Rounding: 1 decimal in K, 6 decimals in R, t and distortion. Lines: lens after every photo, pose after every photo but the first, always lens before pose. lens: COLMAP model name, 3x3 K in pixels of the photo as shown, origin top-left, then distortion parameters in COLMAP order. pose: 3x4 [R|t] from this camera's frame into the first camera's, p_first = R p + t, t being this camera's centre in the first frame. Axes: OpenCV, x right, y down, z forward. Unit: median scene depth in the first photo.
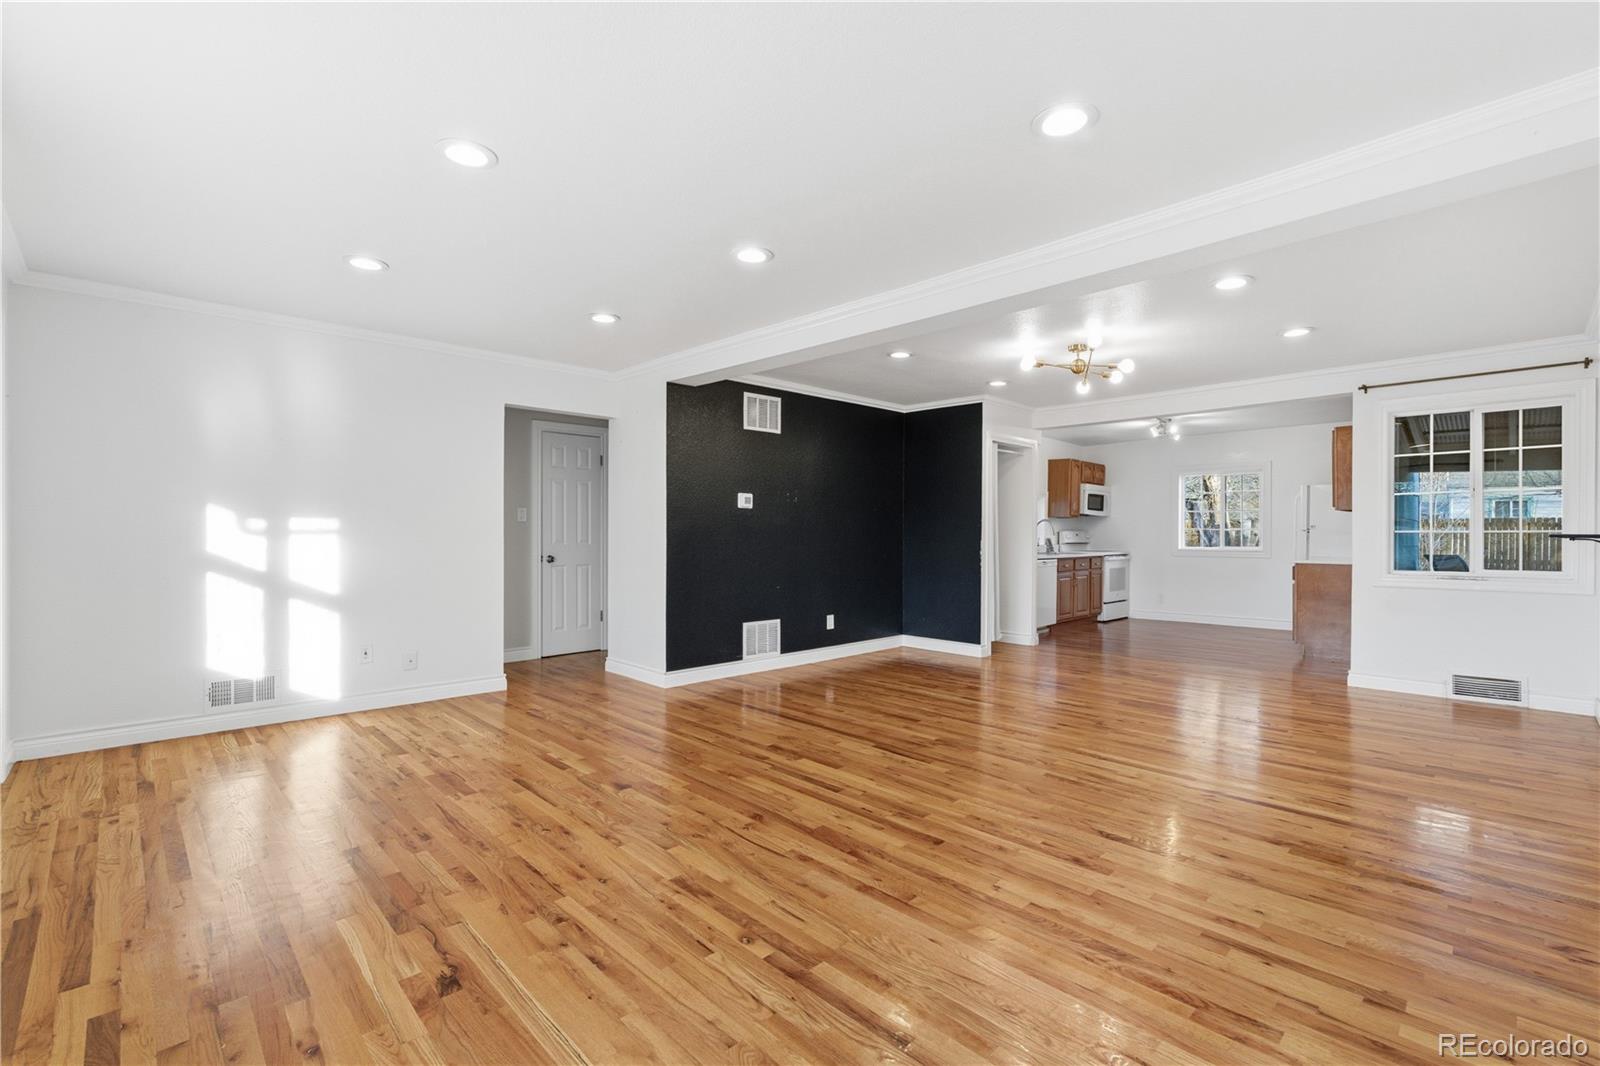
lens RADIAL K [[710.0, 0, 800.0], [0, 710.0, 533.0], [0, 0, 1]] dist [-0.000115, -0.000064]
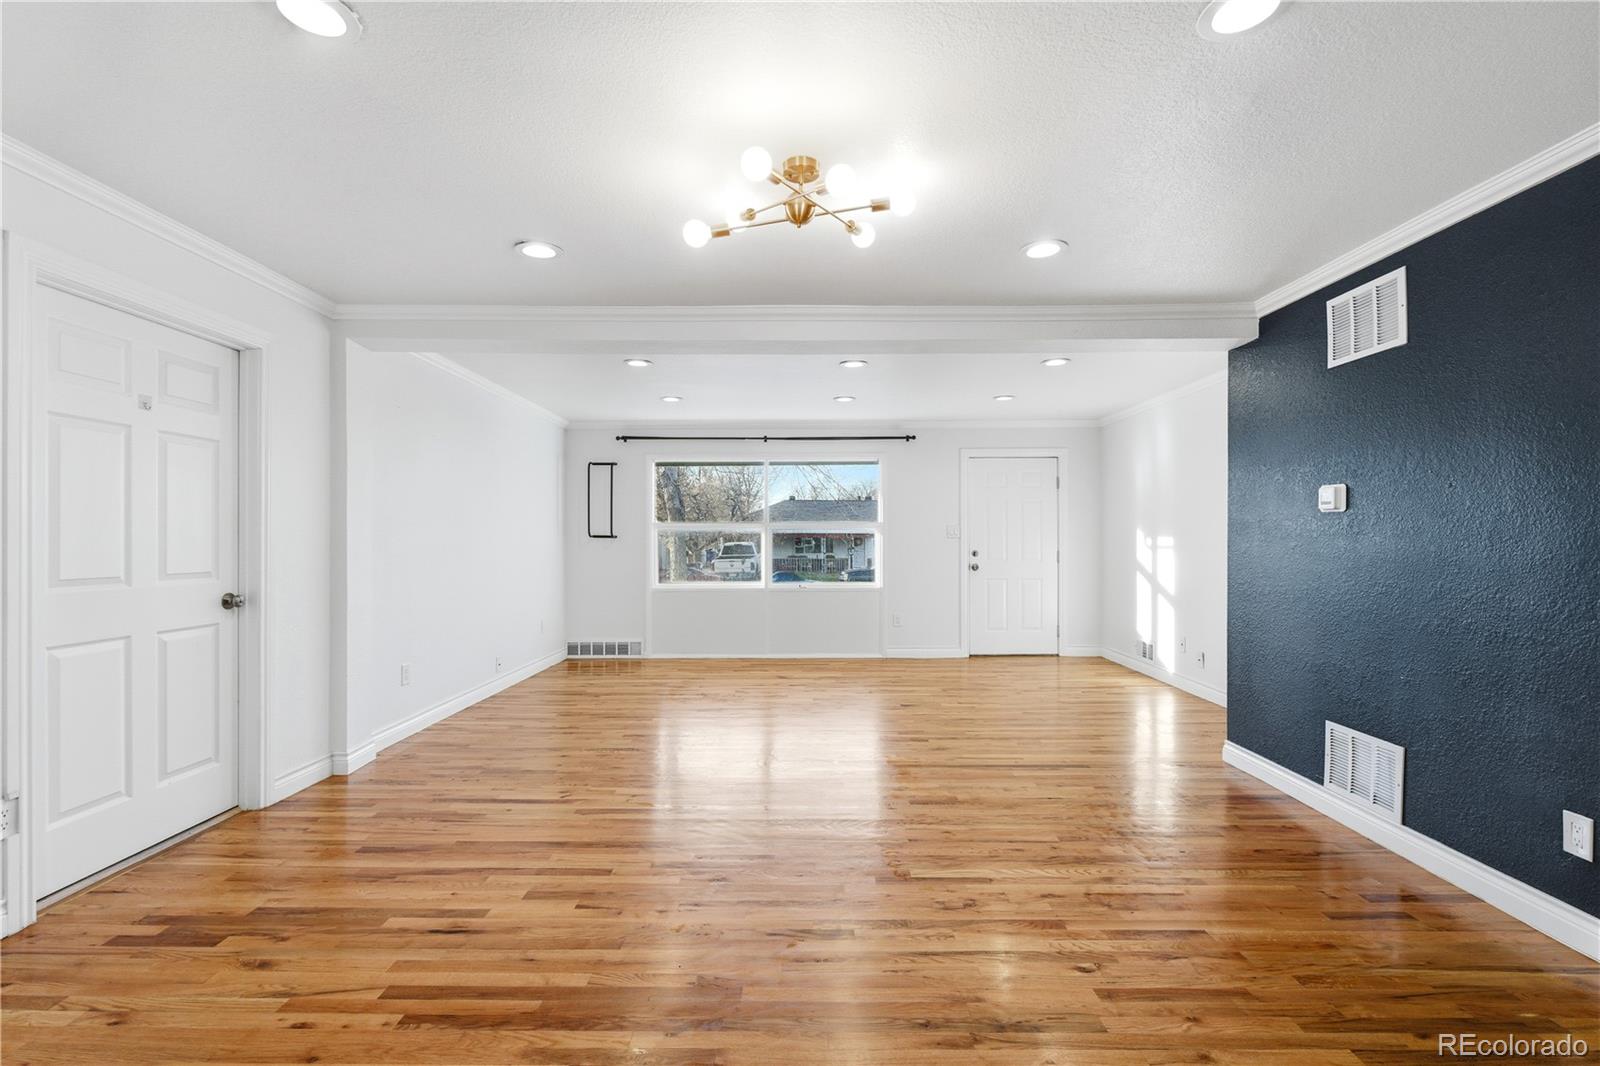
lens RADIAL K [[710.0, 0, 800.0], [0, 710.0, 533.0], [0, 0, 1]] dist [-0.000115, -0.000064]
pose [[-0.695137, -0.008373, -0.718828, 0.601975], [-0.008184, 0.999960, -0.003733, -0.013617], [0.718830, 0.003287, -0.695178, 1.090072]]
